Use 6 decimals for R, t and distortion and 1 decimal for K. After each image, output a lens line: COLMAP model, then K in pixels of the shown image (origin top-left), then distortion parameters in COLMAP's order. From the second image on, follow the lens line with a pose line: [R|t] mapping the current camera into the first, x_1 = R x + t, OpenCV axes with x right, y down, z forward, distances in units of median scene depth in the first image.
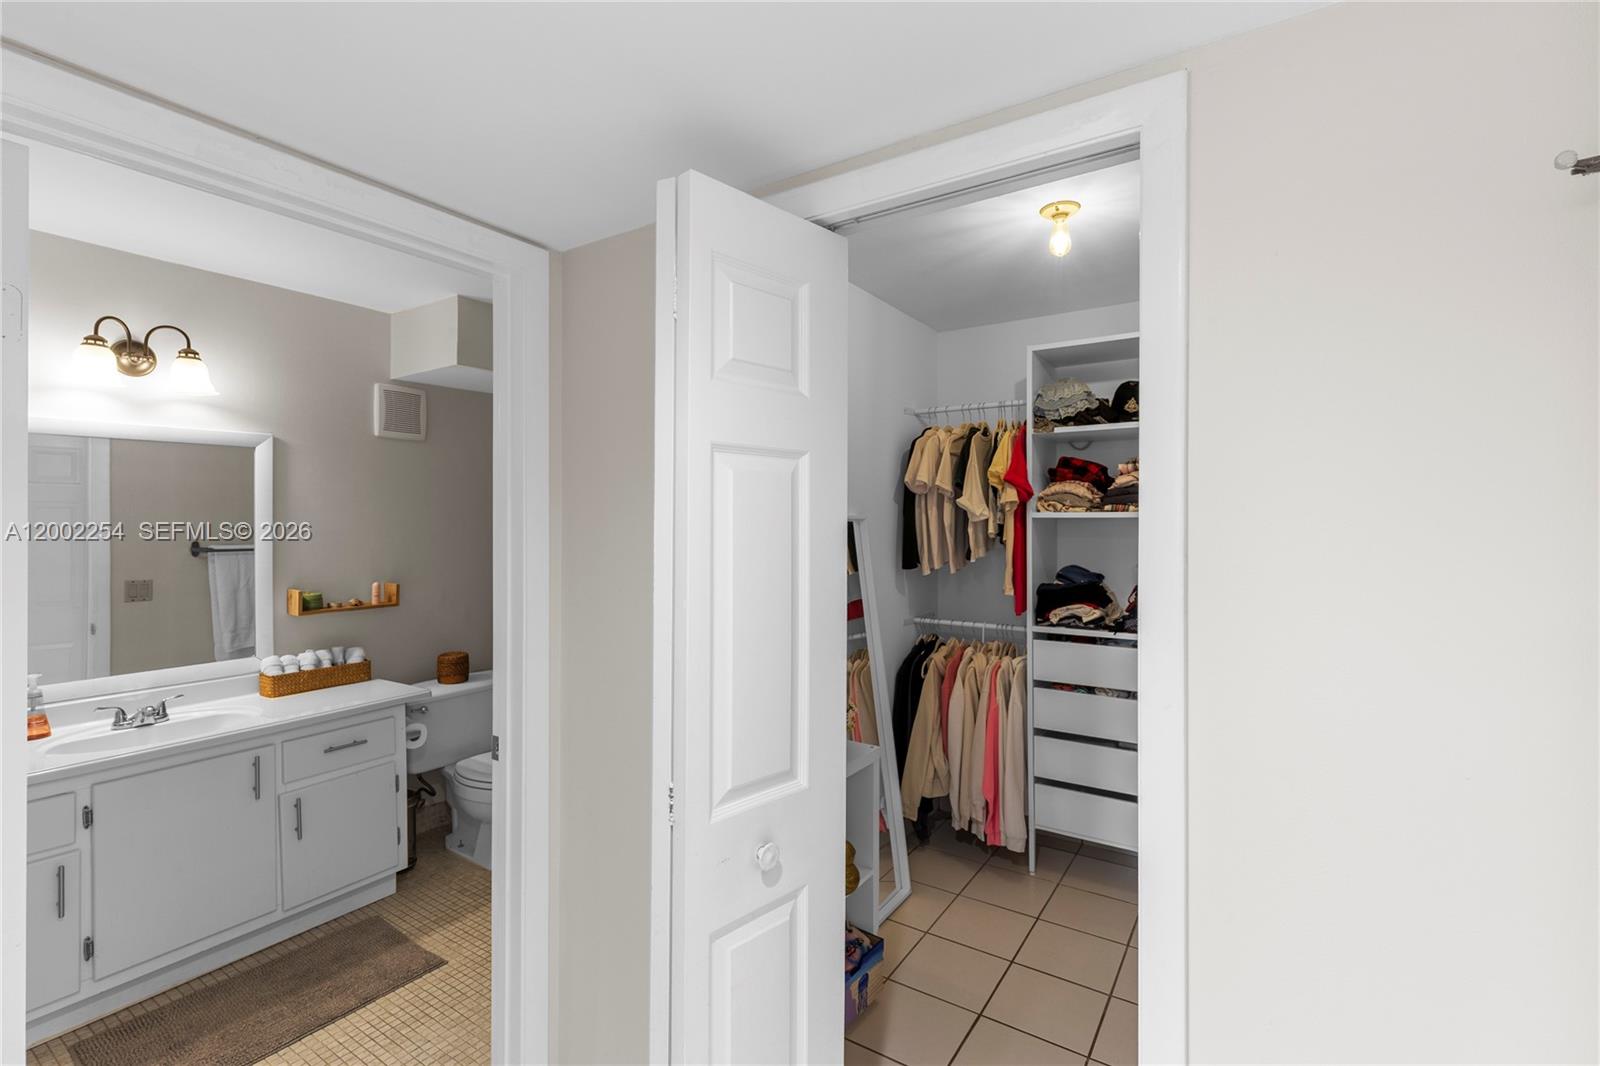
lens RADIAL K [[713.1, 0, 800.0], [0, 713.1, 533.0], [0, 0, 1]] dist [0.002718, 0.000520]
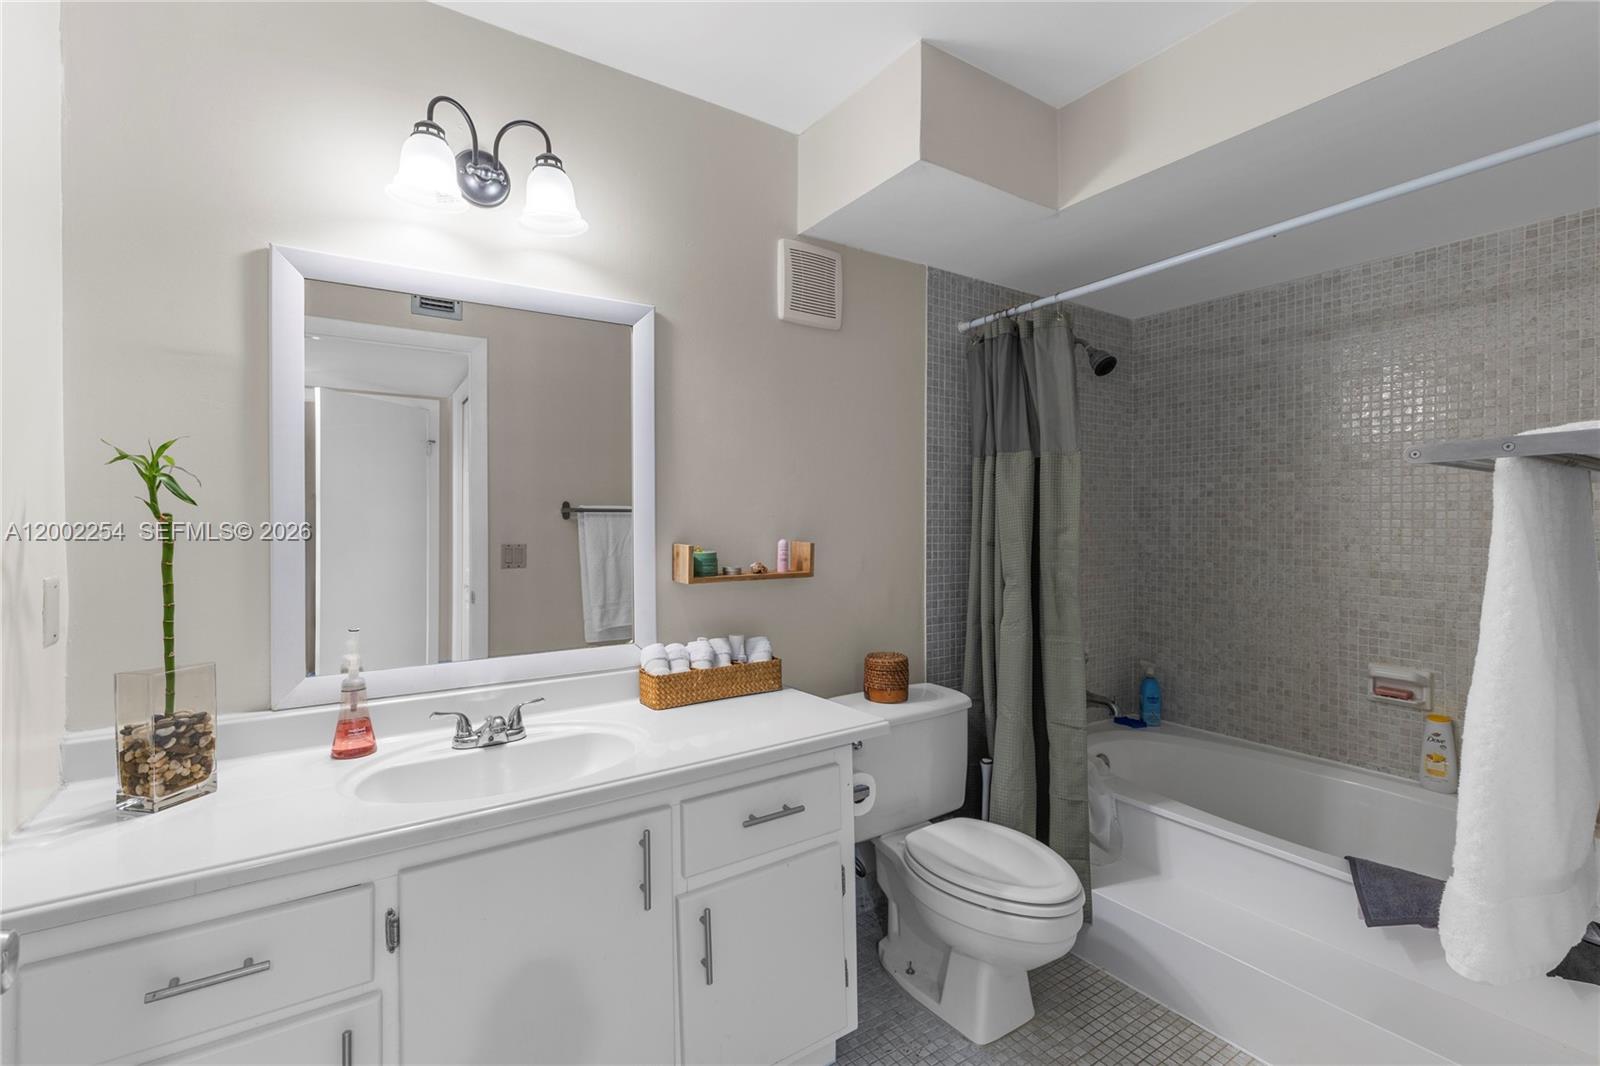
lens RADIAL K [[732.8, 0, 807.1], [0, 732.8, 553.1], [0, 0, 1]] dist [0.004528, -0.000052]
pose [[0.924034, 0.016797, -0.381941, -0.350527], [-0.005454, 0.999512, 0.030761, 0.067113], [0.382271, -0.026341, 0.923675, 0.430006]]
